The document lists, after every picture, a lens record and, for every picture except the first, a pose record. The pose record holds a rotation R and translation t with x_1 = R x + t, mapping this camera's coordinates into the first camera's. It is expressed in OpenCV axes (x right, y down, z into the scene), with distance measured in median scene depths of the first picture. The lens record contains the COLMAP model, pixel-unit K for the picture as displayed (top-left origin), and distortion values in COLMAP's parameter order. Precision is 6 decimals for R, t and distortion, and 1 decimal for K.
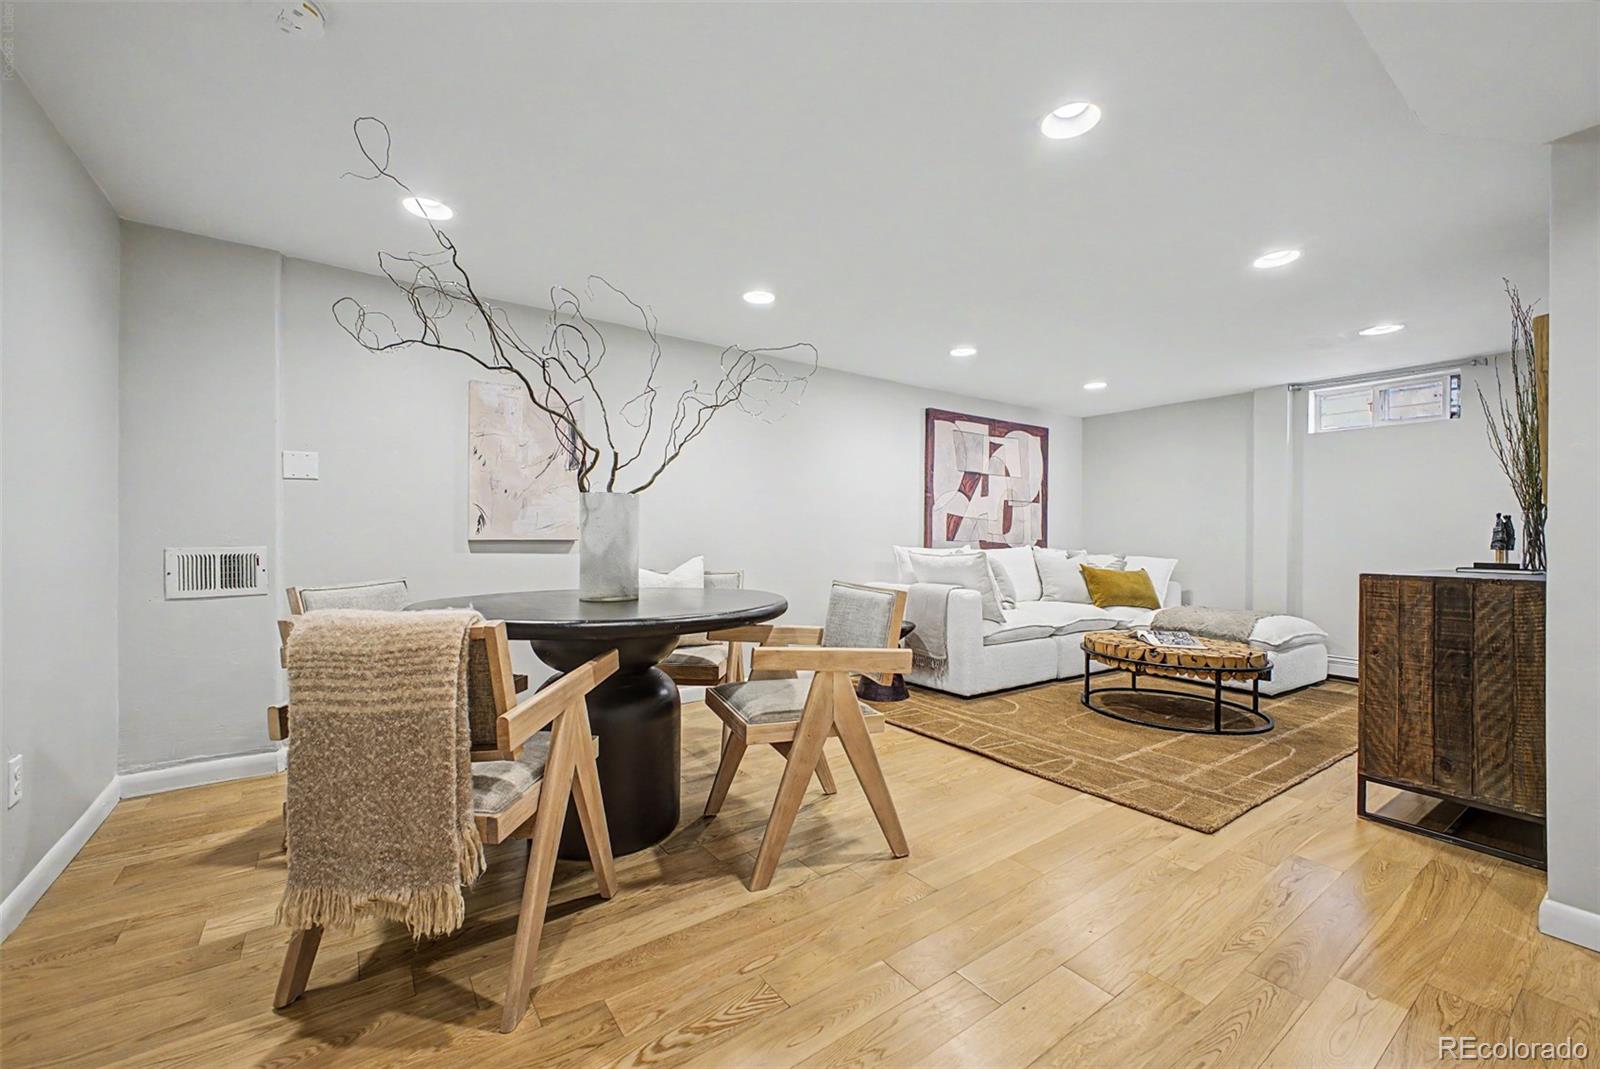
lens RADIAL K [[639.7, 0, 795.3], [0, 639.7, 543.5], [0, 0, 1]] dist [0.024956, -0.008209]
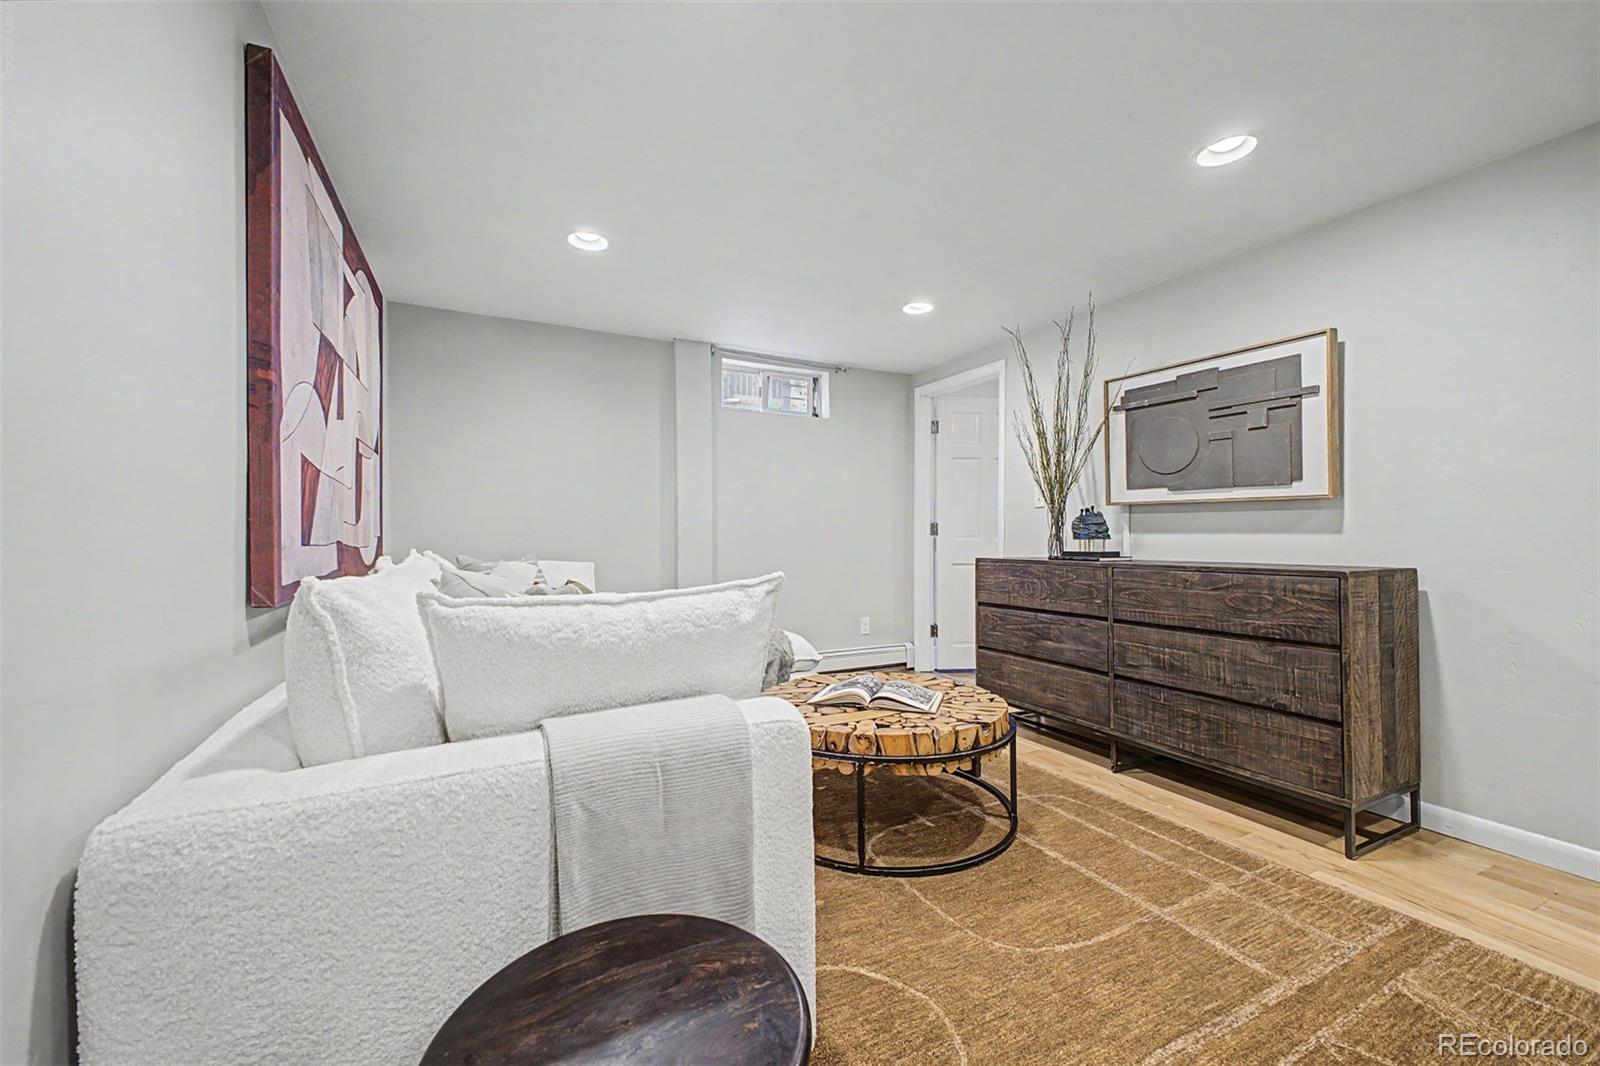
lens RADIAL K [[639.7, 0, 804.4], [0, 639.7, 525.8], [0, 0, 1]] dist [0.024956, -0.008209]
pose [[0.141123, -0.001705, 0.989991, -0.032366], [0.013465, 0.999909, -0.000197, -0.010680], [-0.989900, 0.013358, 0.141133, 0.749420]]
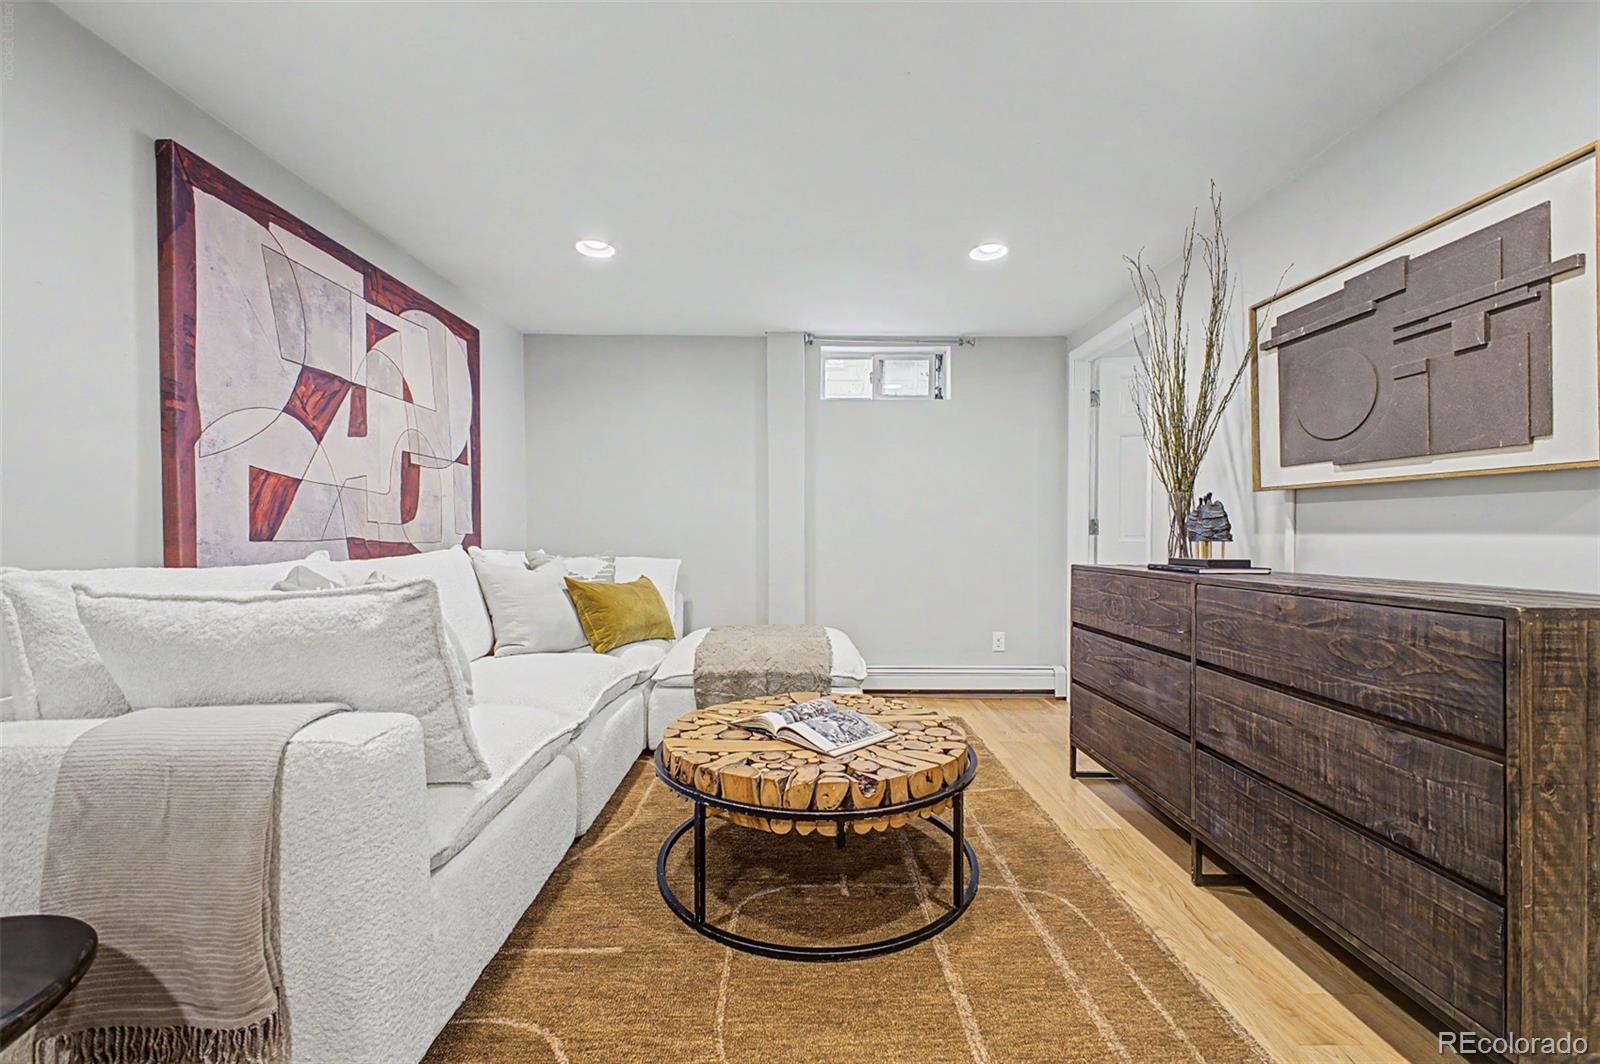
lens RADIAL K [[639.7, 0, 808.9], [0, 639.7, 534.1], [0, 0, 1]] dist [0.024956, -0.008209]
pose [[0.566933, -0.015951, 0.823610, 0.115418], [0.015734, 0.999840, 0.008533, -0.006704], [-0.823614, 0.008121, 0.567093, 0.540198]]
